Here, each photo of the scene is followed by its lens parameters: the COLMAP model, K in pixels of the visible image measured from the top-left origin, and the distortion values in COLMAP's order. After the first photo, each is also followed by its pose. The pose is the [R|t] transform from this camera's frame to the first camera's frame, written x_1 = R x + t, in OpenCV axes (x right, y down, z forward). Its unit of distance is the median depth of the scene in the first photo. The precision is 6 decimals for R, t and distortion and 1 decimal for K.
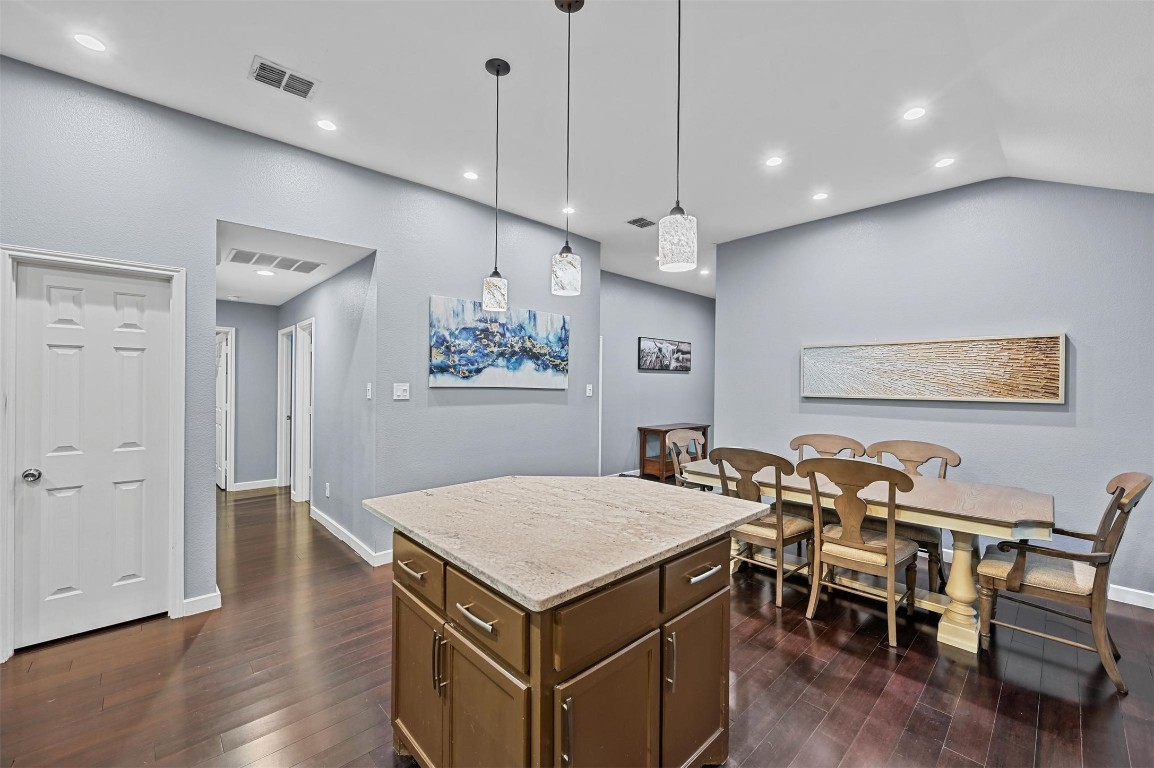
lens RADIAL K [[459.3, 0, 583.3], [0, 459.3, 382.2], [0, 0, 1]] dist [-0.001178, 0.000788]
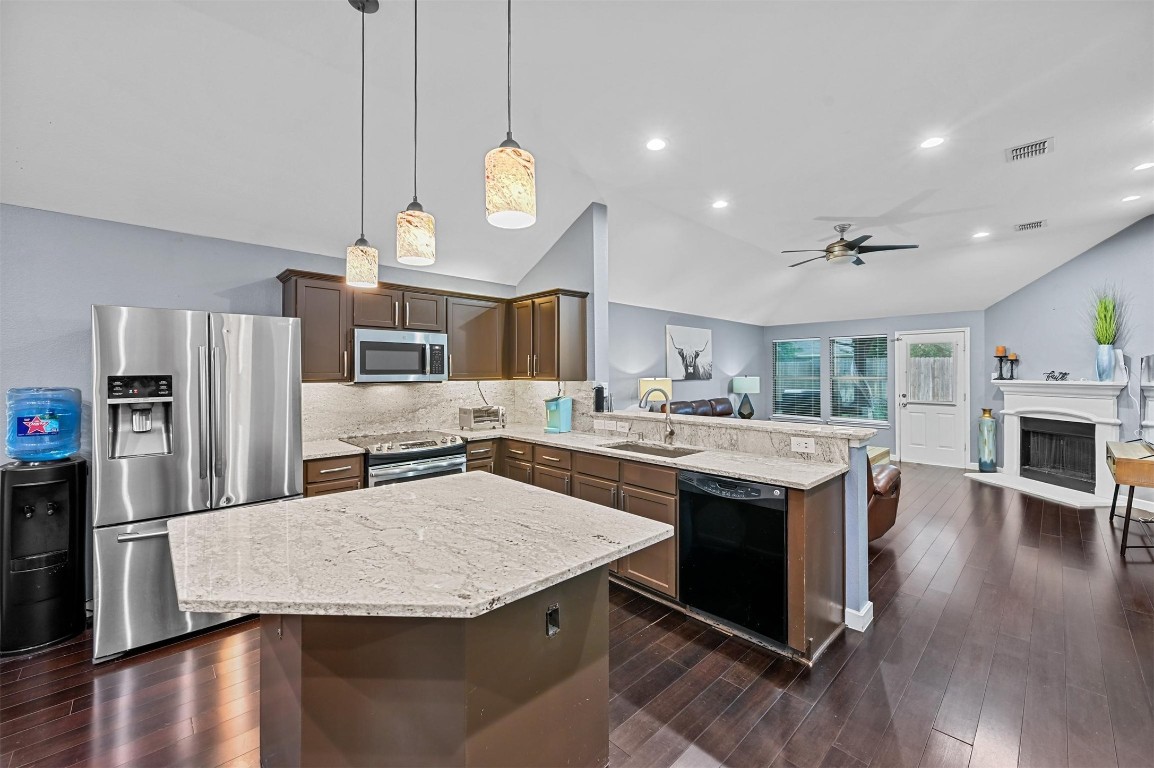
lens RADIAL K [[459.3, 0, 580.6], [0, 459.3, 371.8], [0, 0, 1]] dist [-0.001178, 0.000788]
pose [[-0.999941, -0.006735, -0.008536, -0.157308], [-0.006678, 0.999955, -0.006674, 0.000781], [0.008580, -0.006617, -0.999941, 0.888987]]
